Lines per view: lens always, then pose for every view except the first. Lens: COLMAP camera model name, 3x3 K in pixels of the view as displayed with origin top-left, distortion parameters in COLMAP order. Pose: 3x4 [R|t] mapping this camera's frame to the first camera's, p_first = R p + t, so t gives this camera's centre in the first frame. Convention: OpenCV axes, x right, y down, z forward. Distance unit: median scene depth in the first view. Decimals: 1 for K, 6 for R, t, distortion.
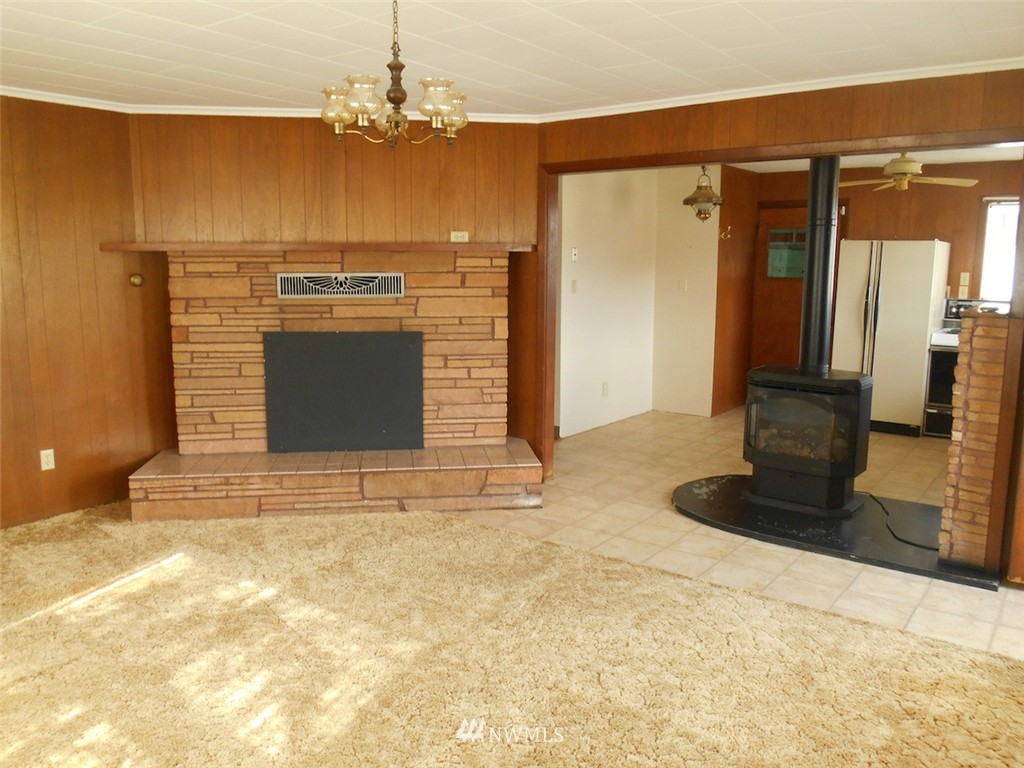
lens RADIAL K [[791.8, 0, 512.0], [0, 791.8, 384.0], [0, 0, 1]] dist [-0.024941, -0.002862]
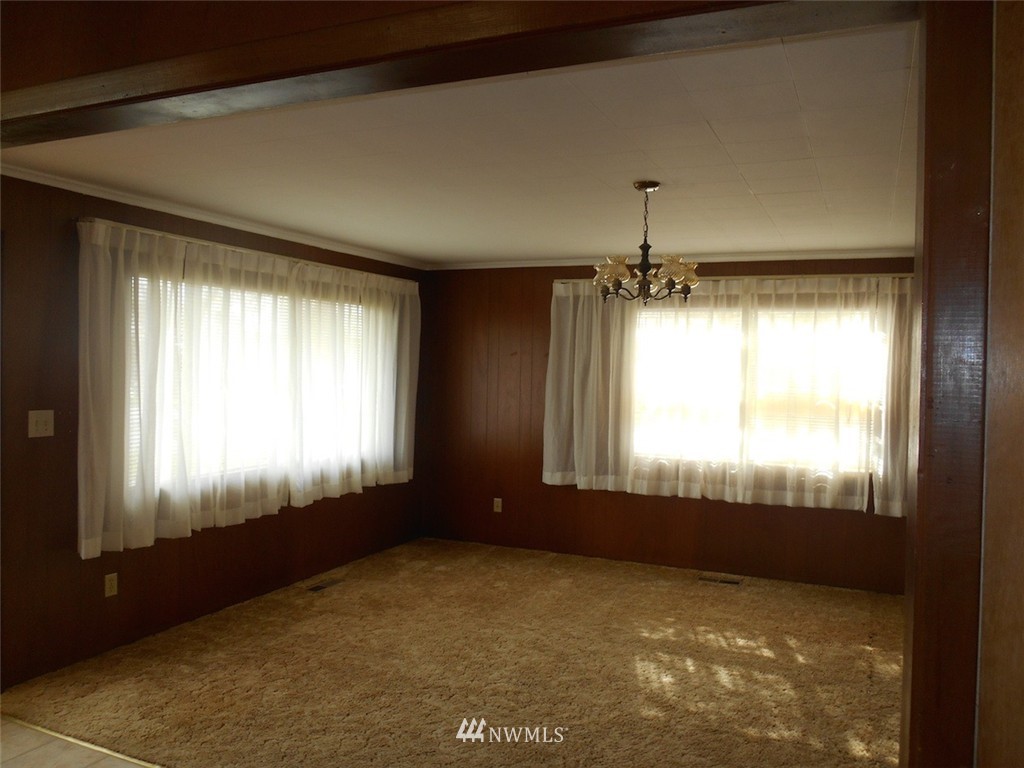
lens RADIAL K [[791.8, 0, 512.0], [0, 791.8, 384.0], [0, 0, 1]] dist [-0.024941, -0.002862]
pose [[-0.977898, -0.017206, -0.208373, 0.229674], [-0.052732, 0.984687, 0.166165, -0.233381], [0.202323, 0.173481, -0.963831, 1.417552]]
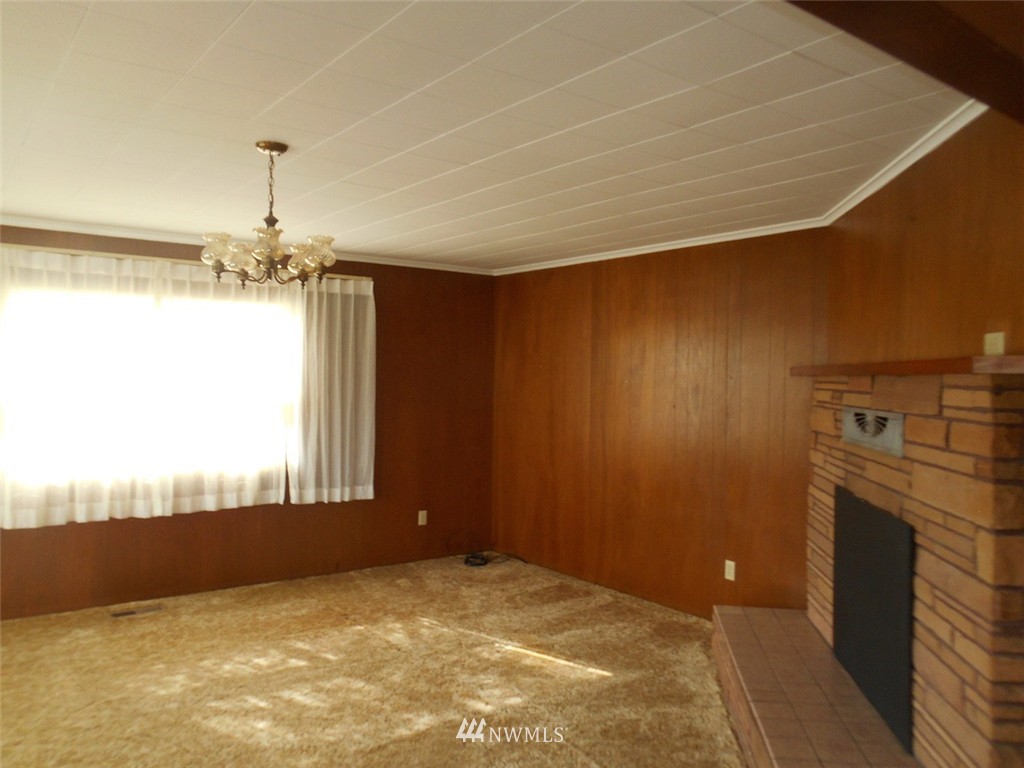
lens RADIAL K [[791.8, 0, 512.0], [0, 791.8, 384.0], [0, 0, 1]] dist [-0.024941, -0.002862]
pose [[-0.286796, 0.006280, -0.957971, 0.537509], [-0.155795, 0.986361, 0.053108, -0.170587], [0.945239, 0.164479, -0.281906, 1.033220]]
